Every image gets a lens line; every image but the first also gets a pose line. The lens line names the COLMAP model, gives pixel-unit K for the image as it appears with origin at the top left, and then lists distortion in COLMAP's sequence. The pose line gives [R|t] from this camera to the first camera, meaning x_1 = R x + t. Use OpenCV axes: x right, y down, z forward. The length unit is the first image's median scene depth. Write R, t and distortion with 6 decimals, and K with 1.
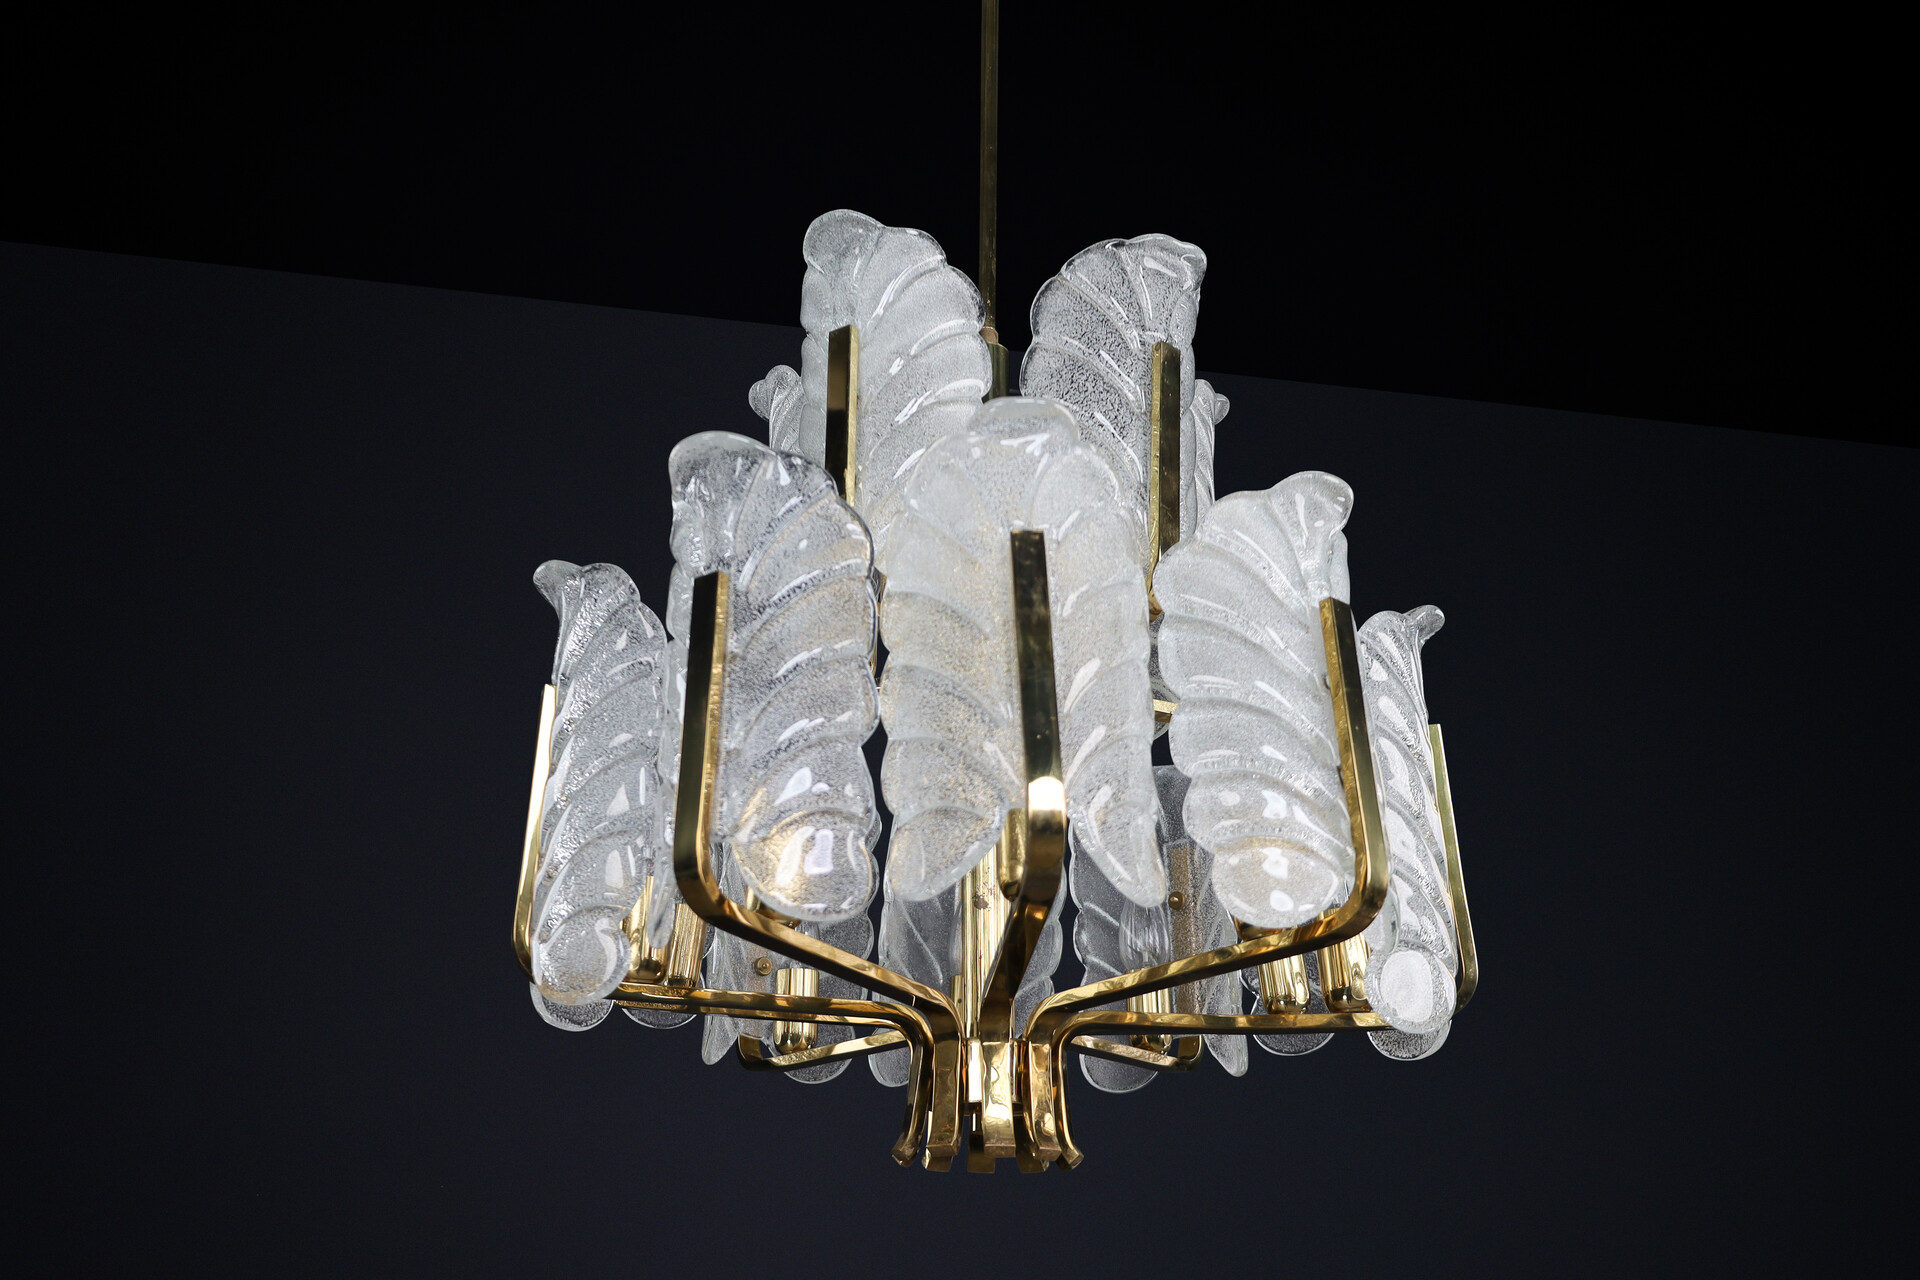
lens RADIAL K [[1526.4, 0, 964.1], [0, 1526.4, 722.8], [0, 0, 1]] dist [-0.029016, 0.002314]
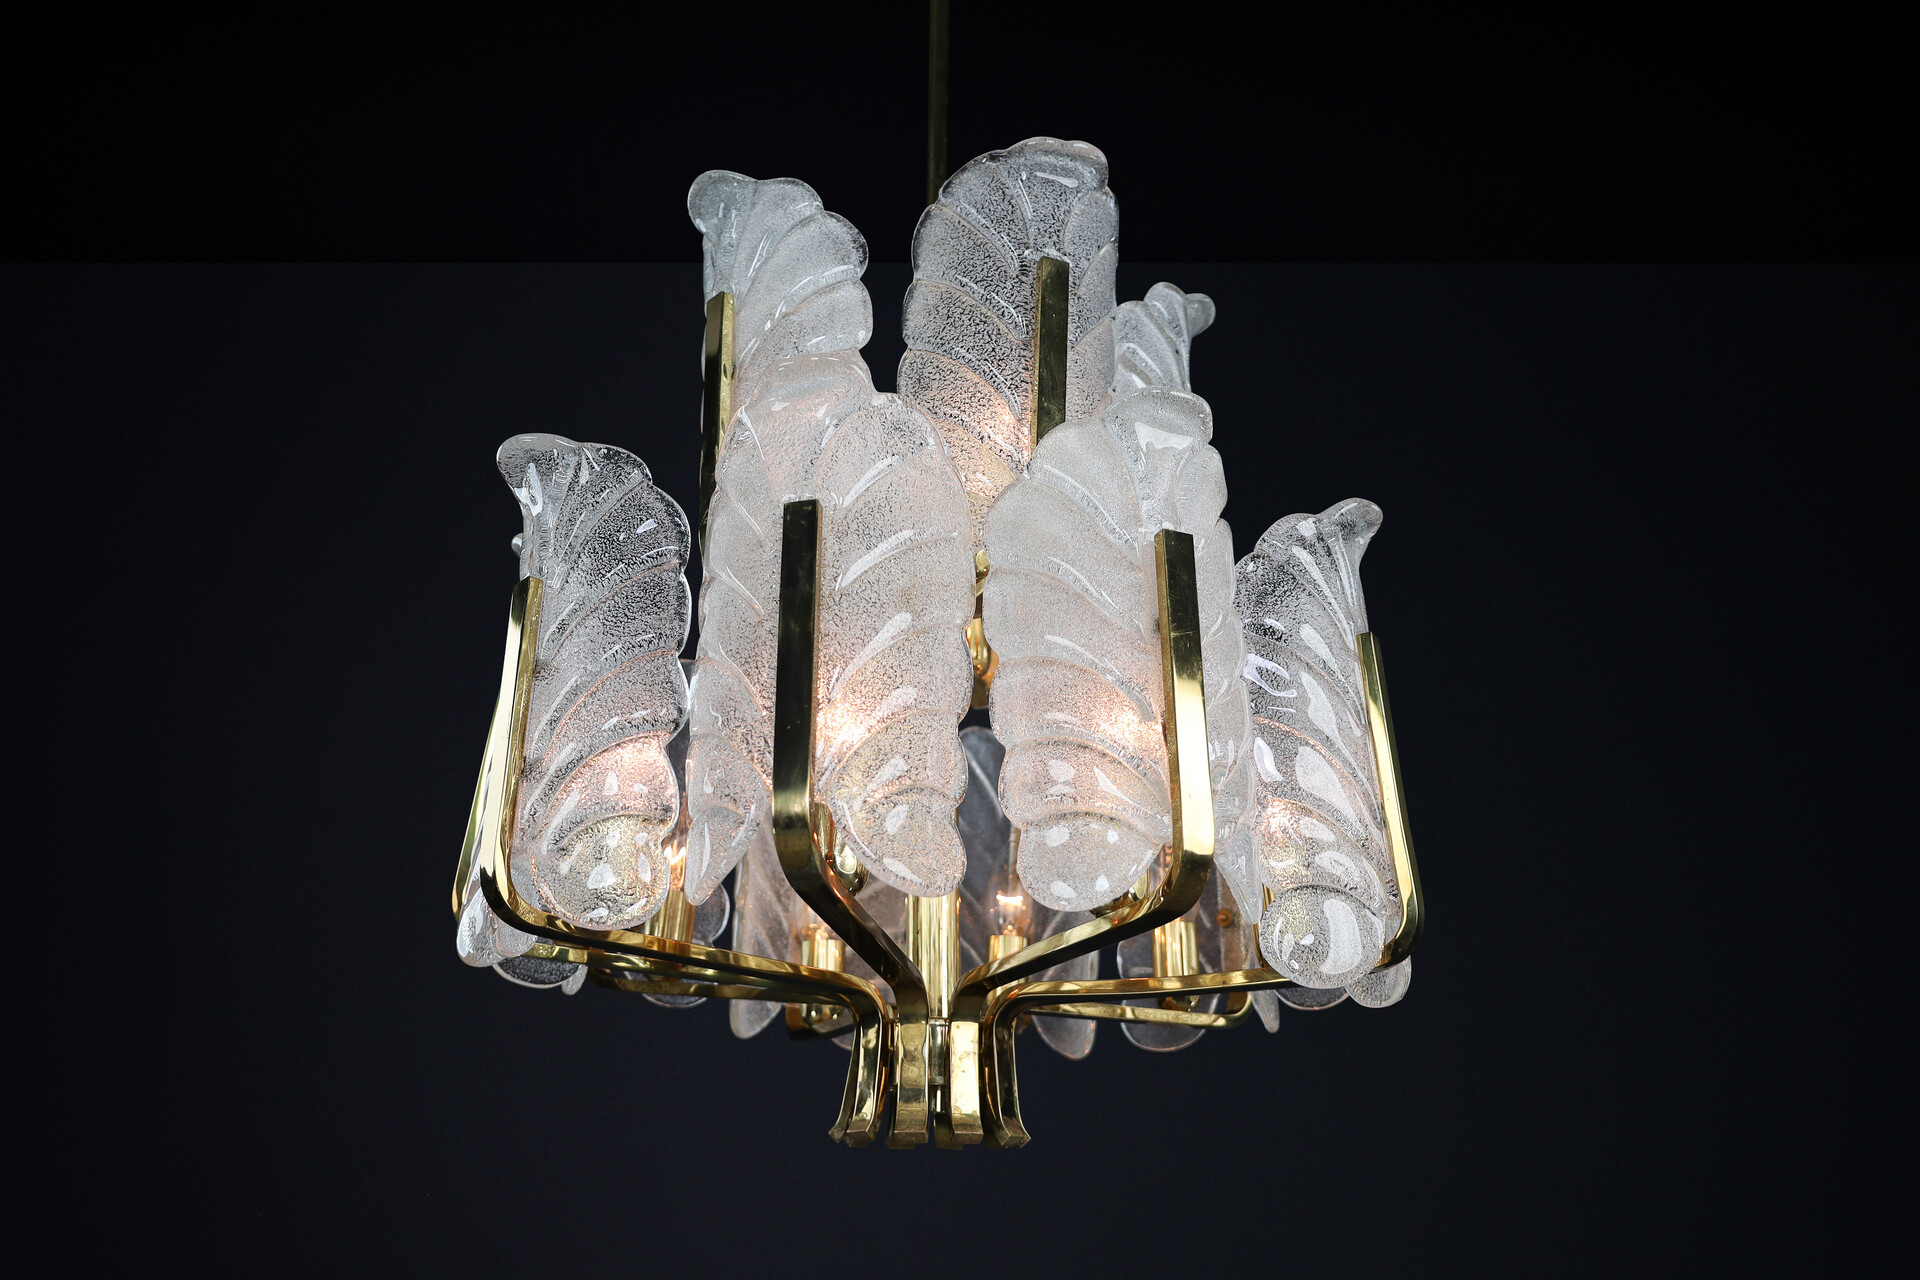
lens RADIAL K [[1526.4, 0, 995.0], [0, 1526.4, 723.6], [0, 0, 1]] dist [-0.029016, 0.002314]
pose [[0.965072, -0.081062, -0.249129, 0.323373], [0.096575, 0.994035, 0.050671, -0.022764], [0.243536, -0.072961, 0.967144, 0.094419]]
